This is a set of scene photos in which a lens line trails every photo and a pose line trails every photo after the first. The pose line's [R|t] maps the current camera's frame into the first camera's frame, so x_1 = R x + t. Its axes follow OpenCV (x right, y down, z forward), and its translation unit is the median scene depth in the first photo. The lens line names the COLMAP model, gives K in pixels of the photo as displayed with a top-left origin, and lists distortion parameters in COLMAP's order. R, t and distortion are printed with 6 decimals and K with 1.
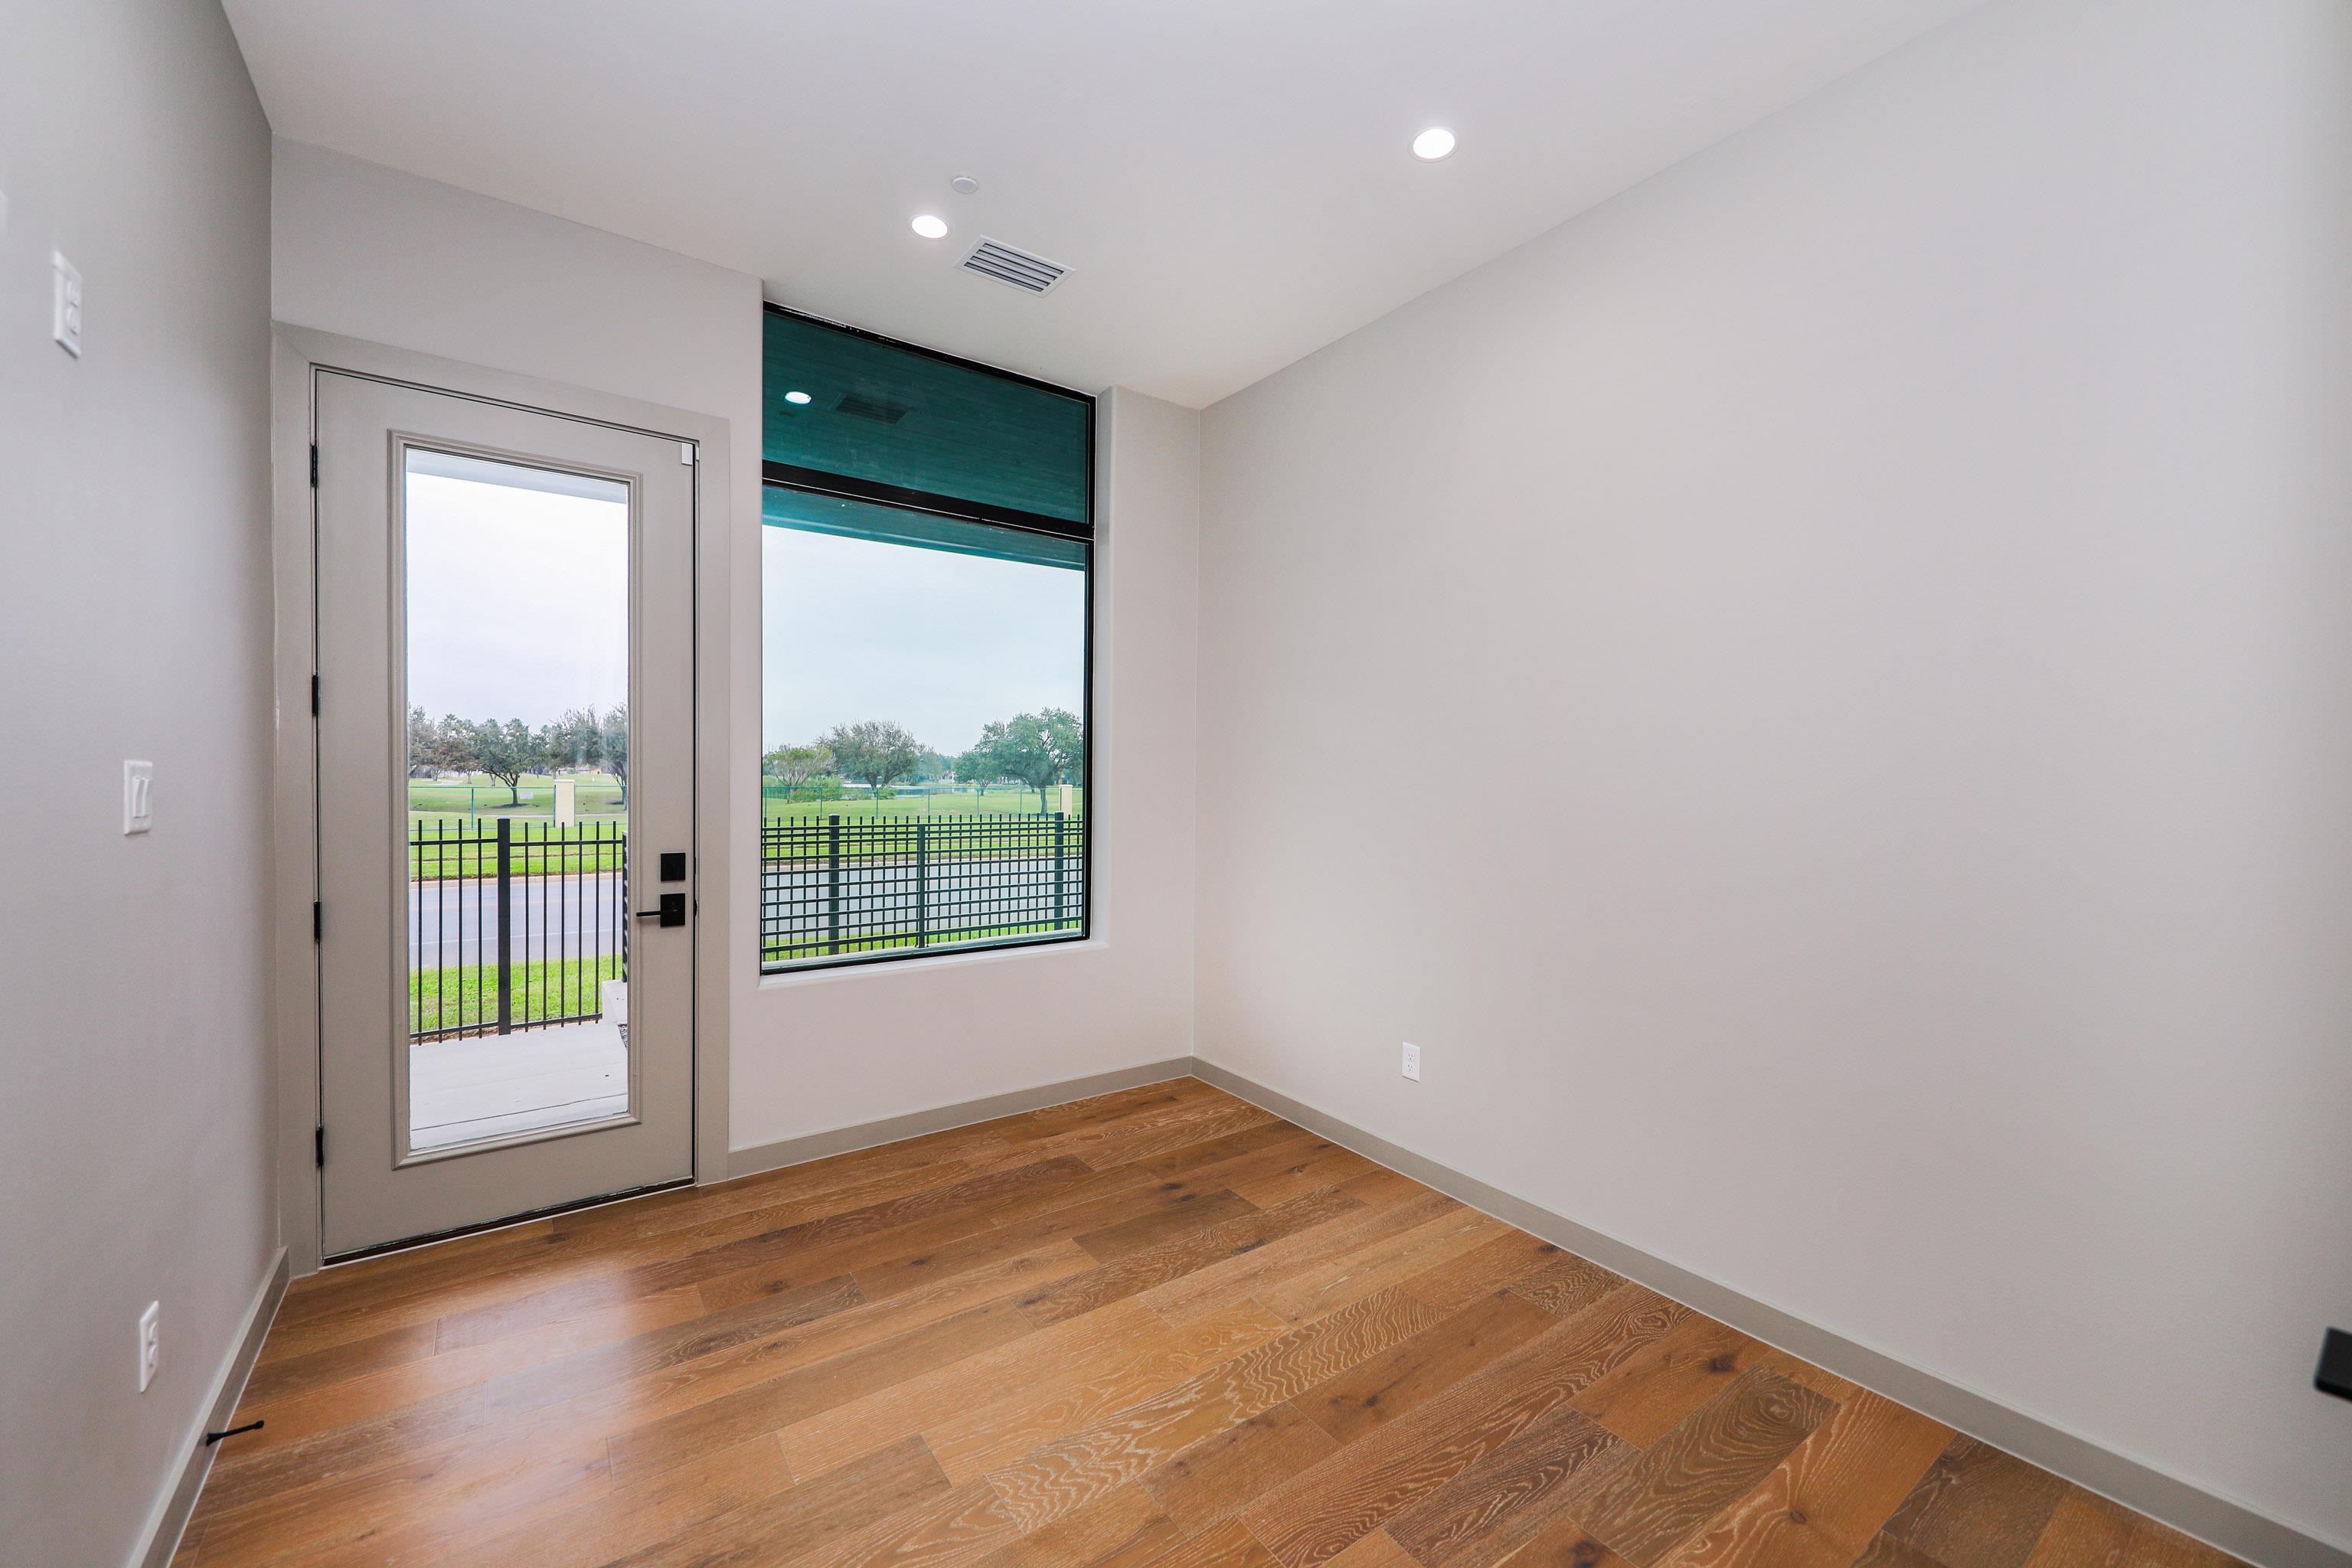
lens RADIAL K [[933.6, 0, 1178.0], [0, 933.6, 781.4], [0, 0, 1]] dist [0.007854, -0.003538]
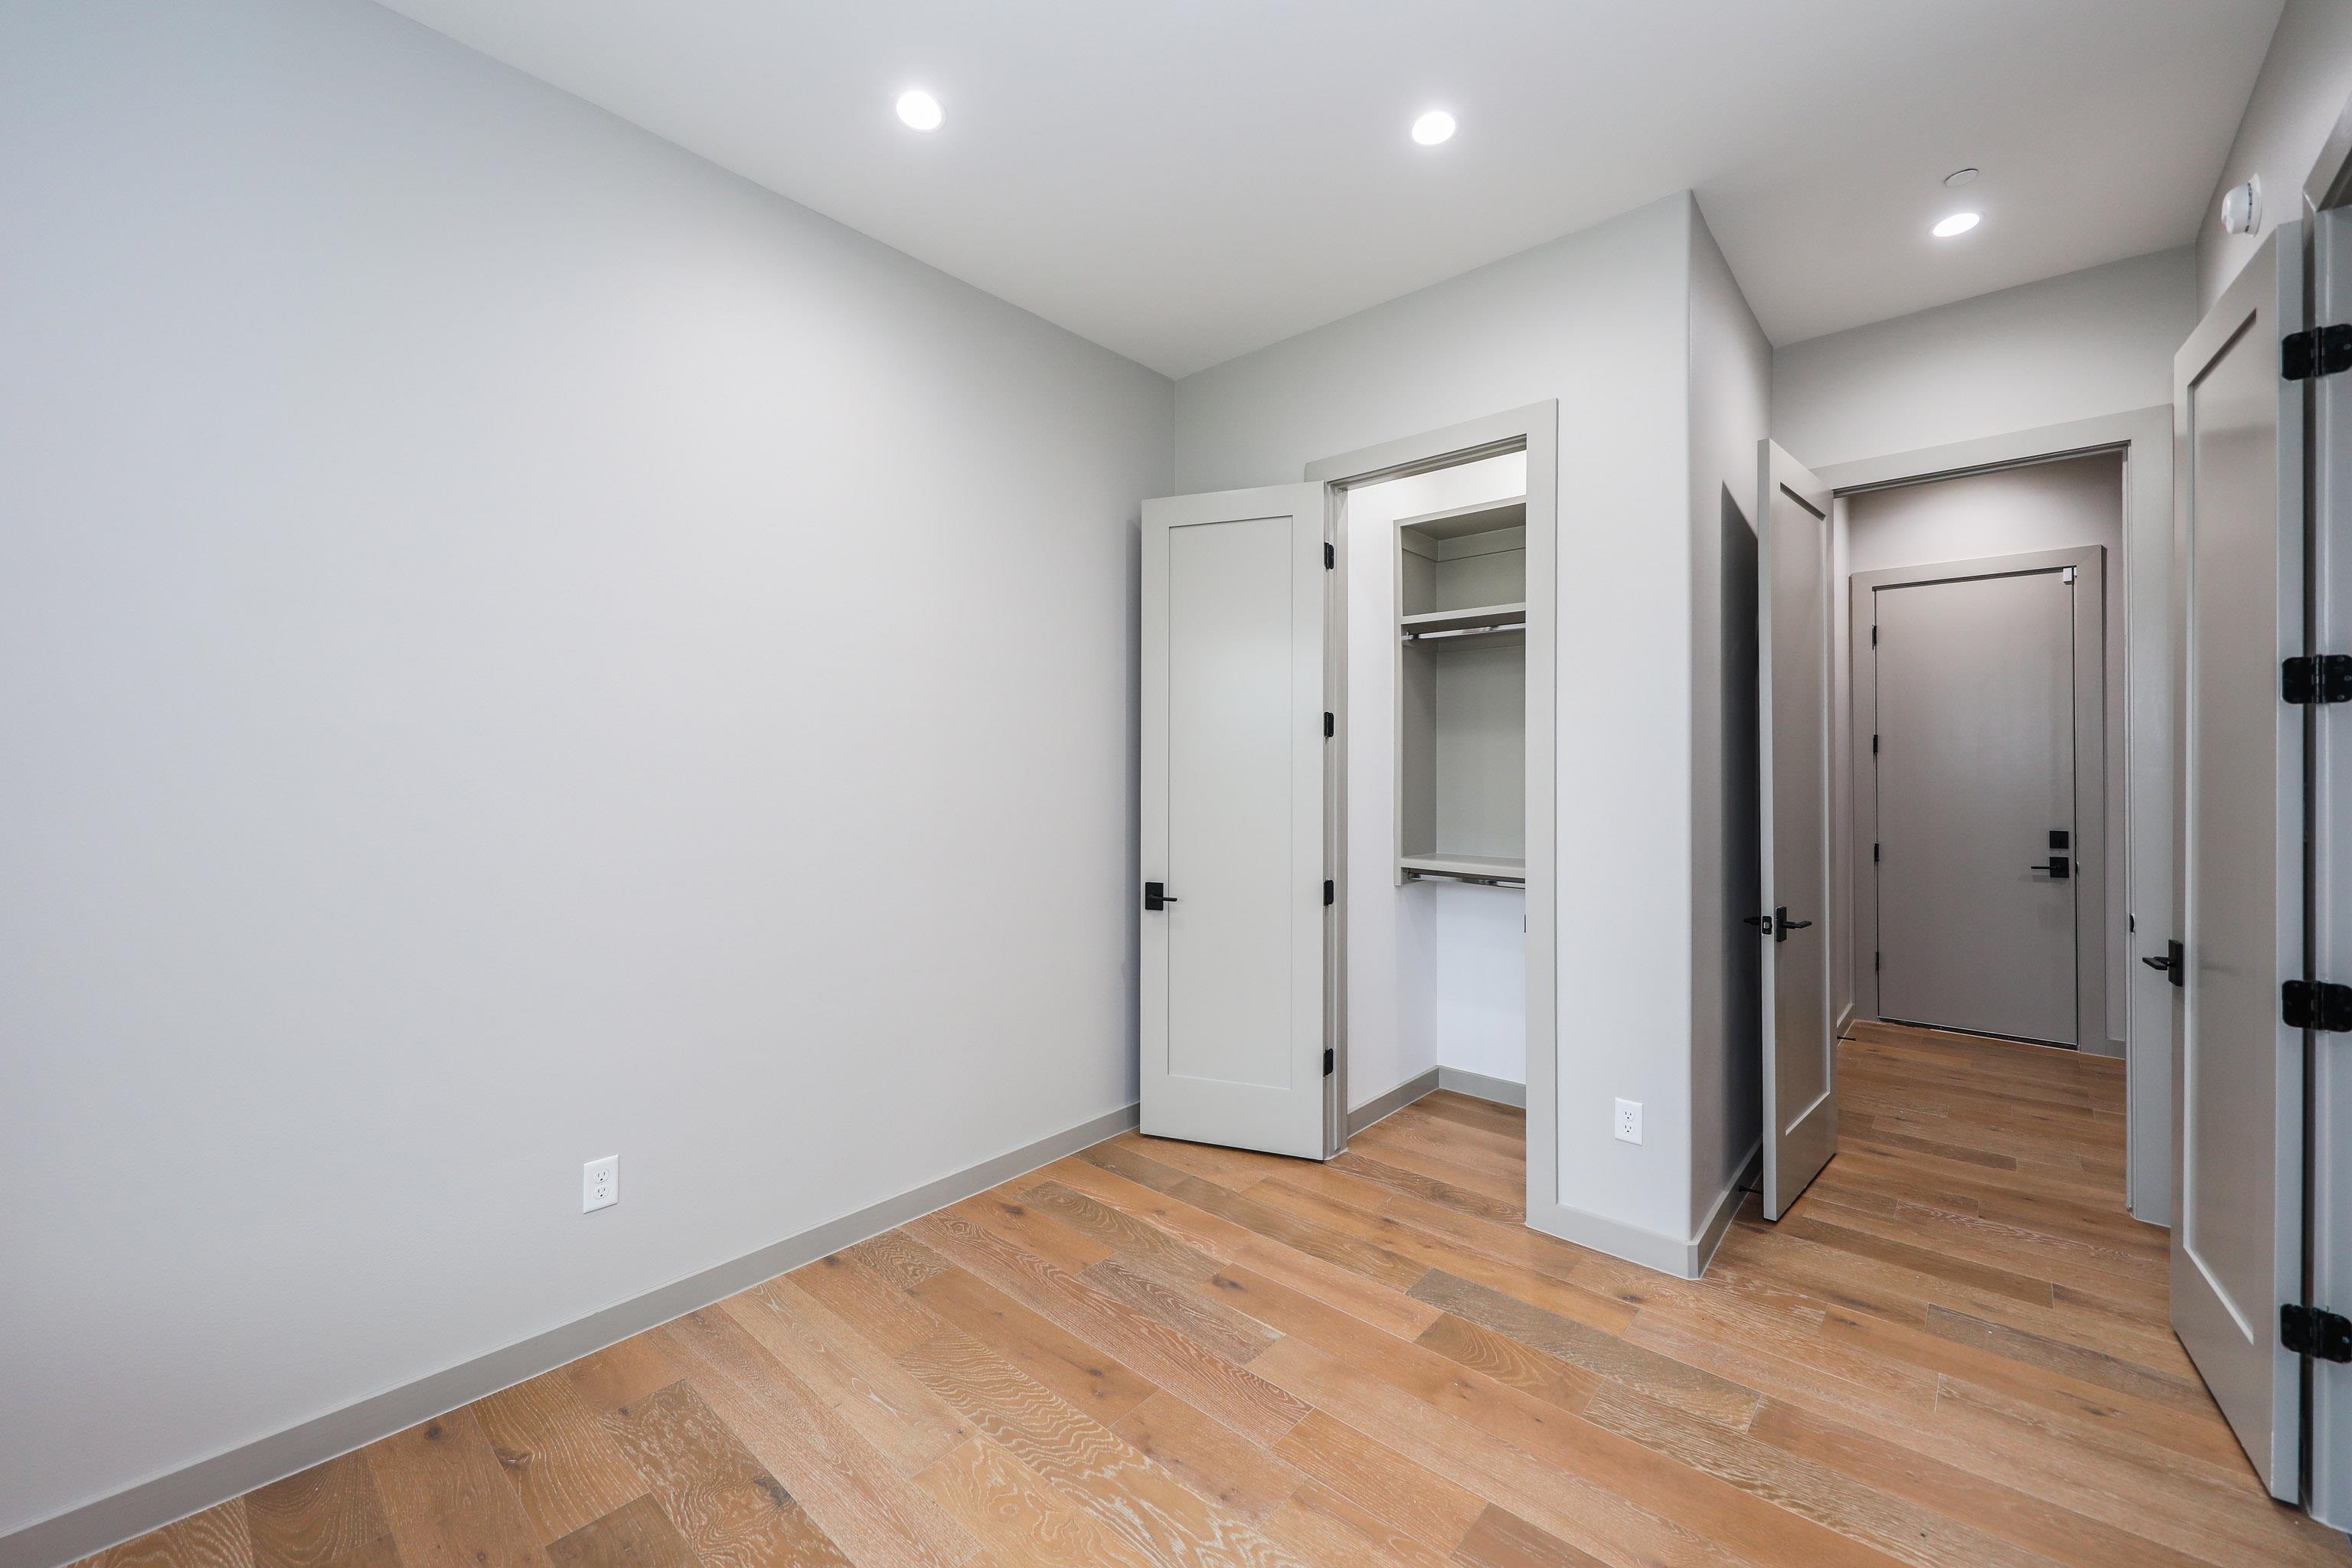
lens RADIAL K [[933.6, 0, 1183.5], [0, 933.6, 769.0], [0, 0, 1]] dist [0.007854, -0.003538]
pose [[-0.232980, -0.011178, 0.972417, -0.876734], [0.003771, 0.999916, 0.012397, -0.033322], [-0.972474, 0.006555, -0.232918, 1.201900]]
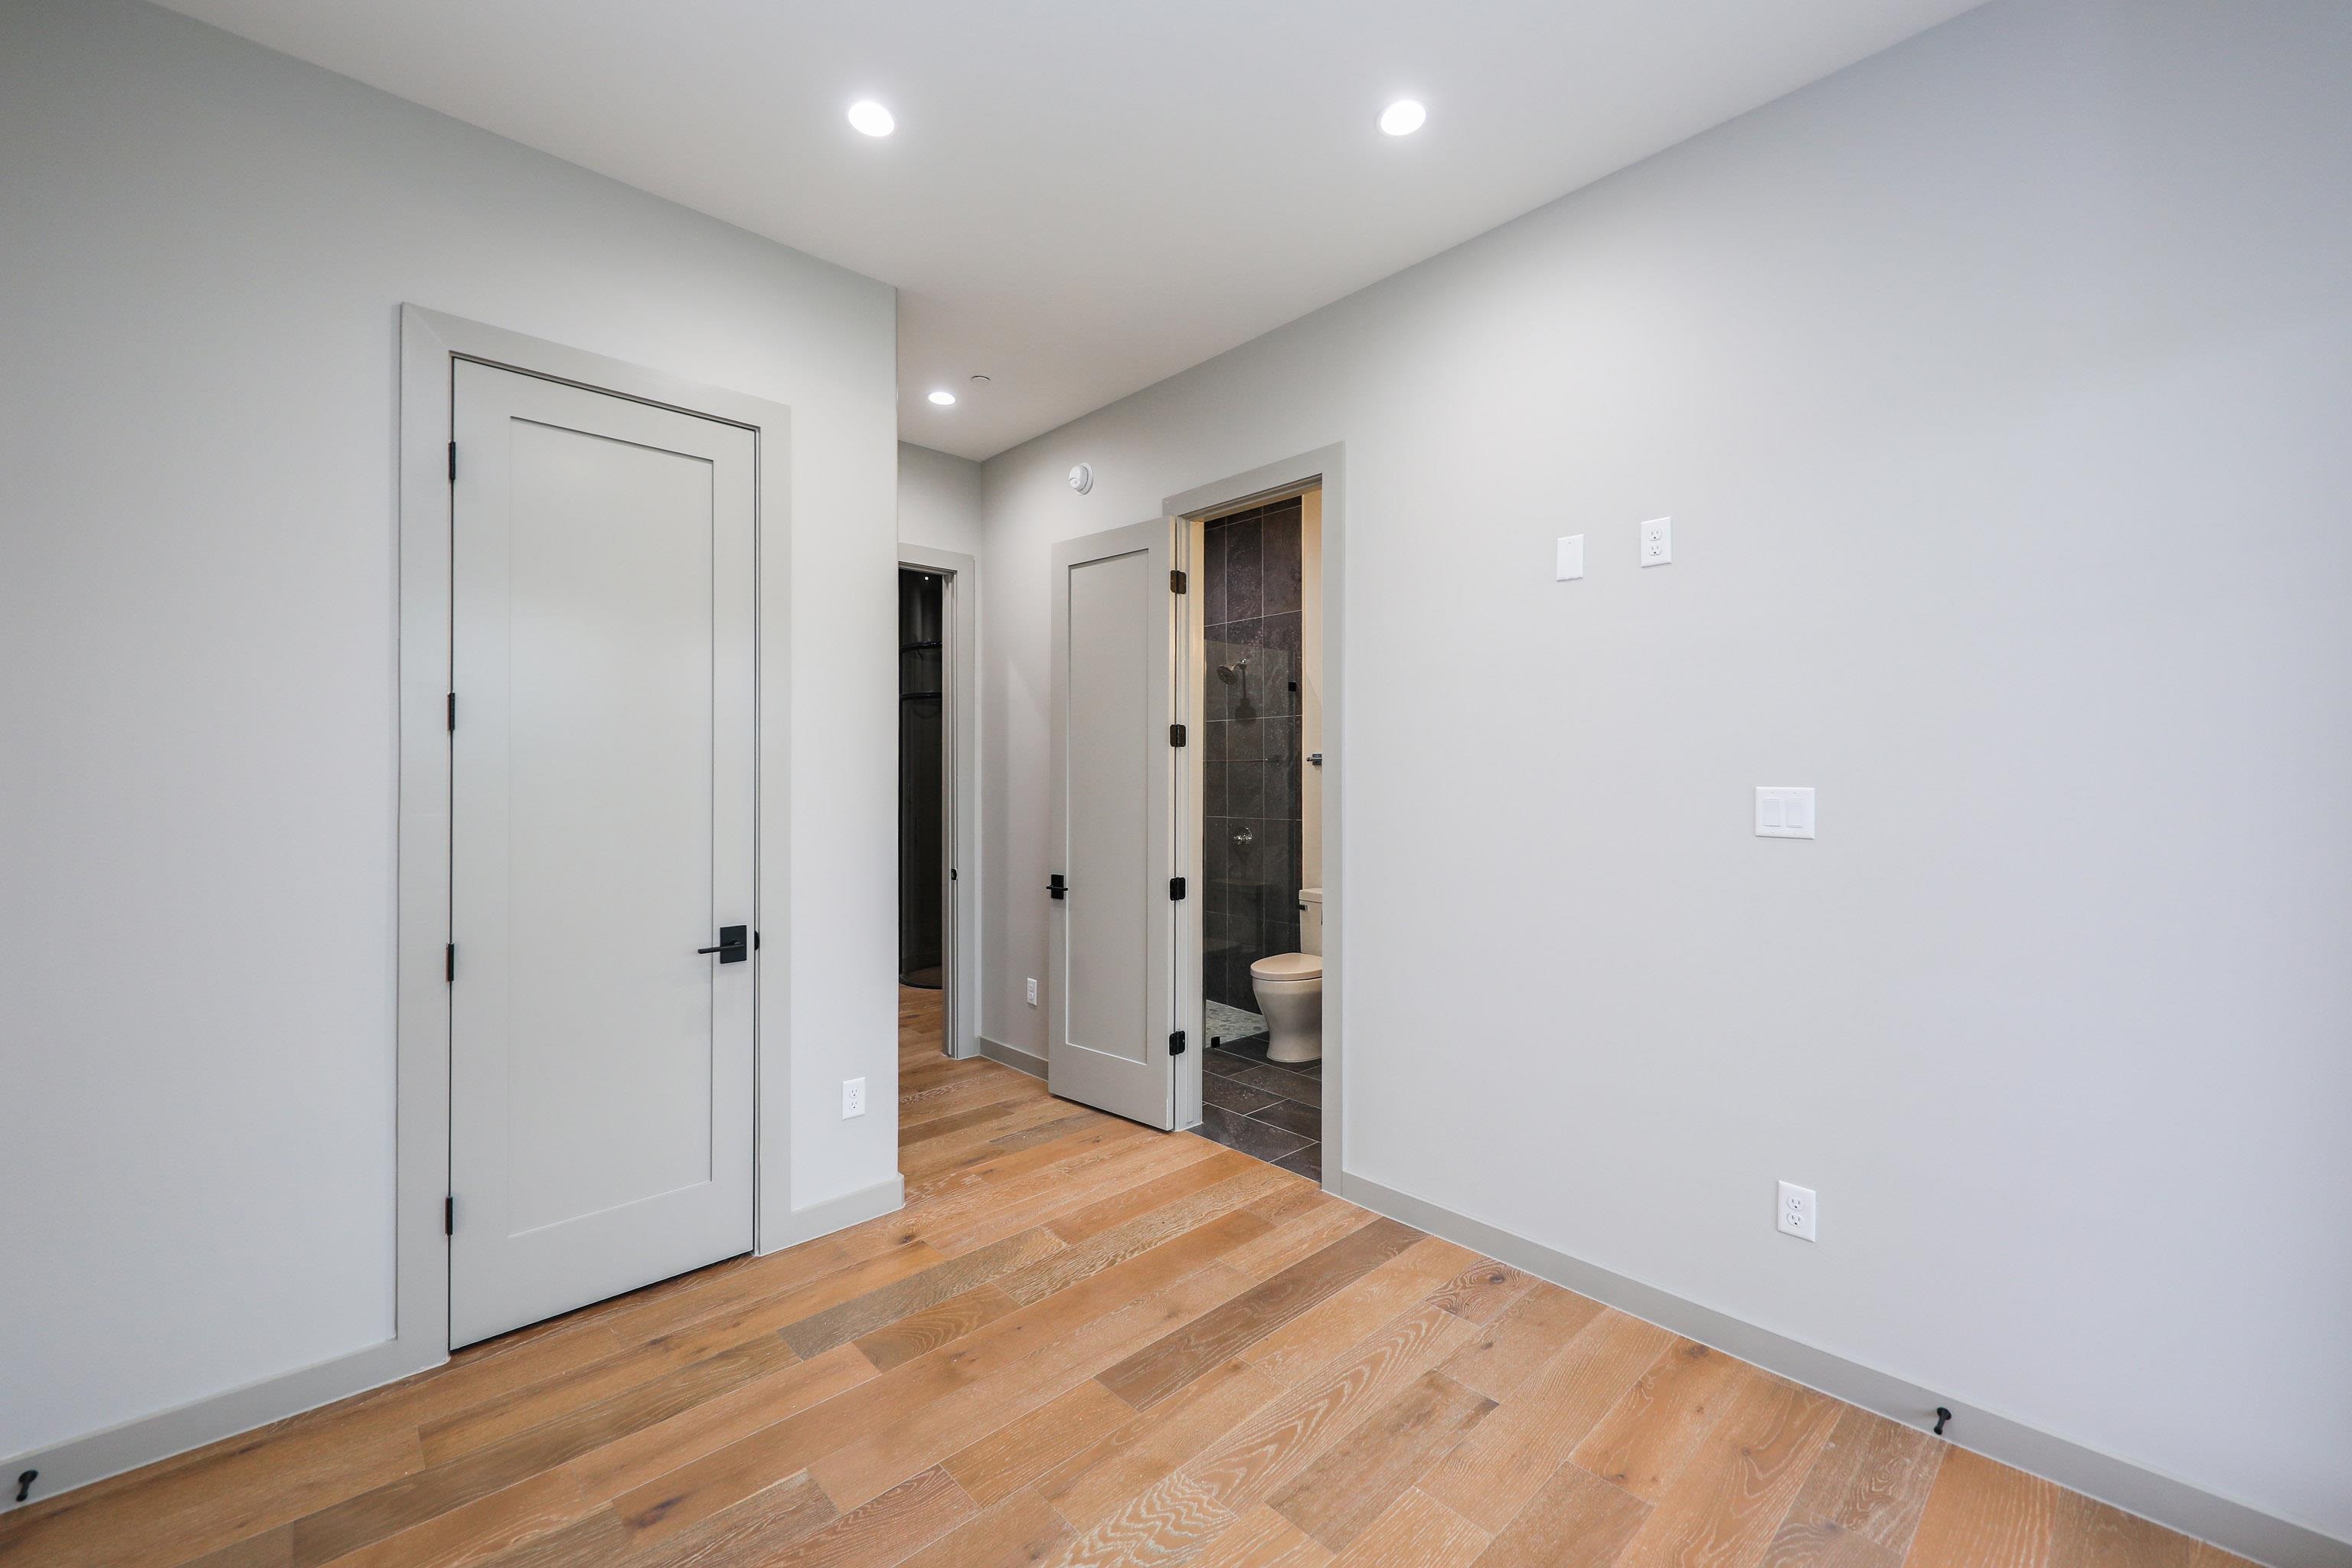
lens RADIAL K [[933.6, 0, 1194.4], [0, 933.6, 779.5], [0, 0, 1]] dist [0.007854, -0.003538]
pose [[-0.989351, -0.007437, -0.145359, -0.012901], [-0.008980, 0.999910, 0.009964, -0.031114], [0.145272, 0.011163, -0.989329, 1.820716]]
